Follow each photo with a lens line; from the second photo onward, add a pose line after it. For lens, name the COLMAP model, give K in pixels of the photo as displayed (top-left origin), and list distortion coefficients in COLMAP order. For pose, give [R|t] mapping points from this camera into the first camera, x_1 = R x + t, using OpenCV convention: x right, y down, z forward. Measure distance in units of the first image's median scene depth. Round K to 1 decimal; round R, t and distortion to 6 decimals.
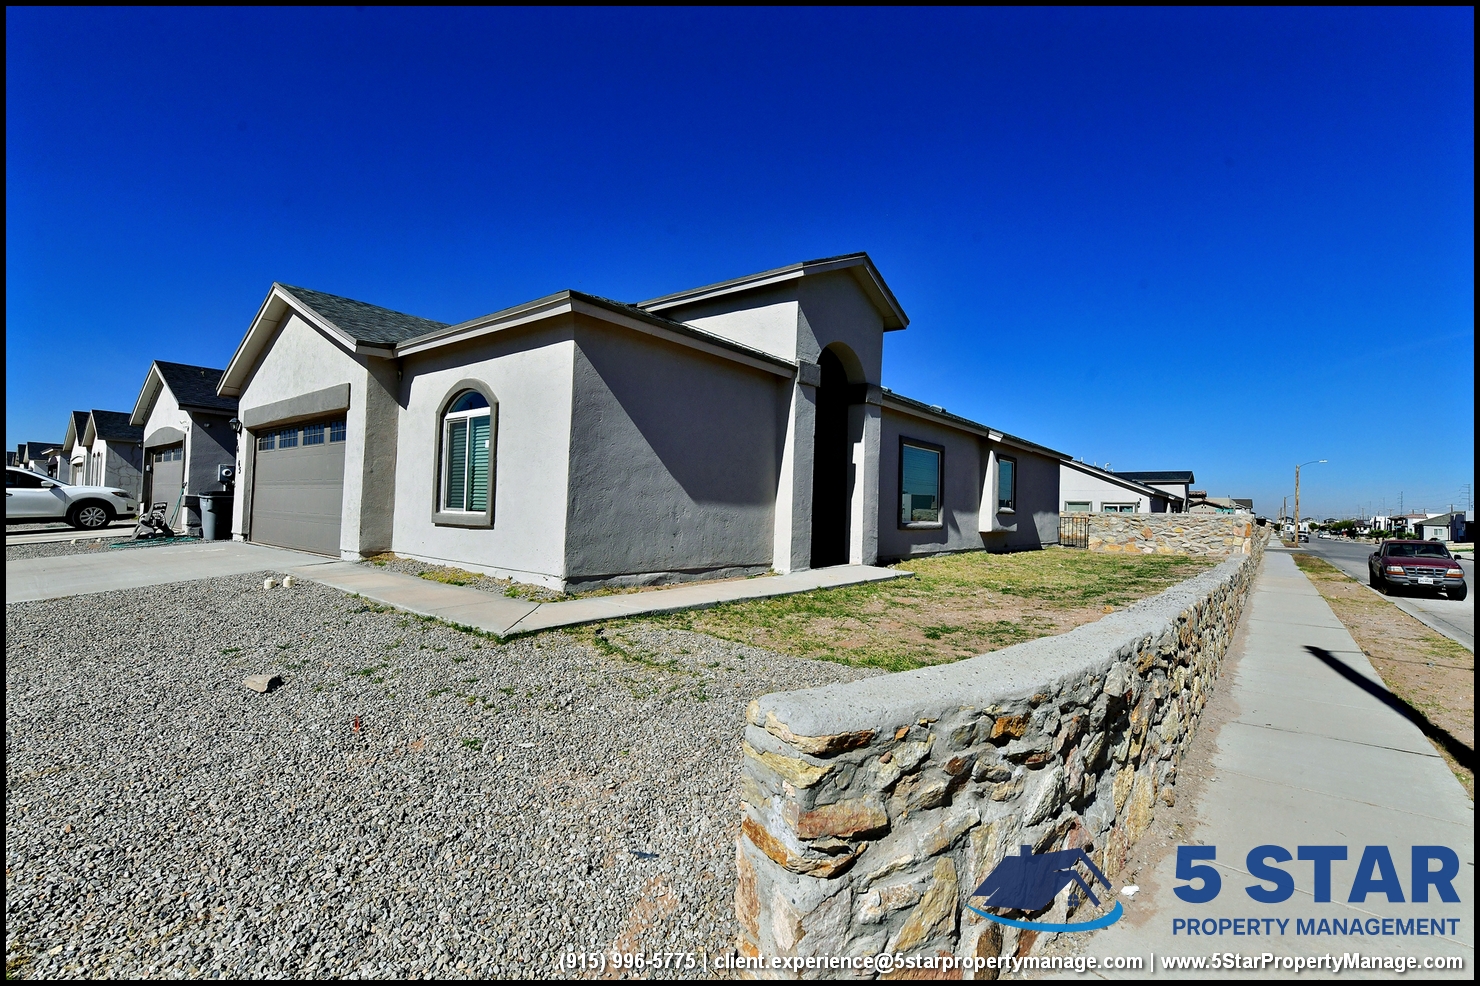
lens RADIAL K [[656.7, 0, 740.0], [0, 656.7, 493.0], [0, 0, 1]] dist [-0.002851, -0.000437]
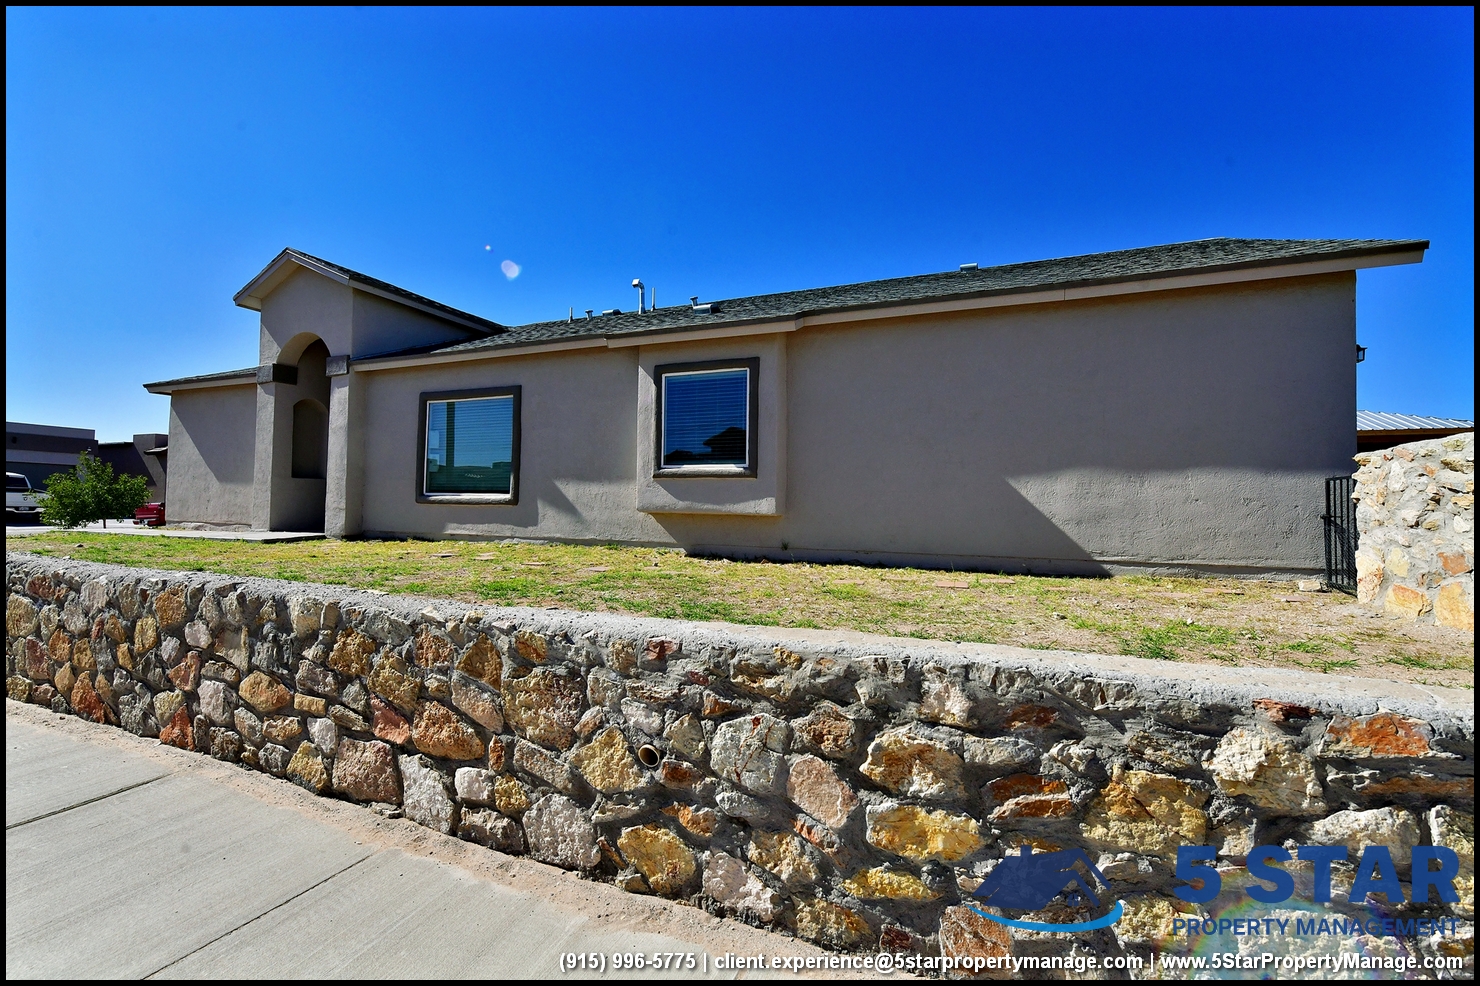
lens RADIAL K [[620.6, 0, 740.0], [0, 620.6, 493.0], [0, 0, 1]] dist [0.001693, 0.000121]
pose [[0.281101, -0.046526, -0.958550, 1.294864], [0.017251, 0.998908, -0.043426, 0.097290], [0.959523, -0.004329, 0.281596, 1.343487]]
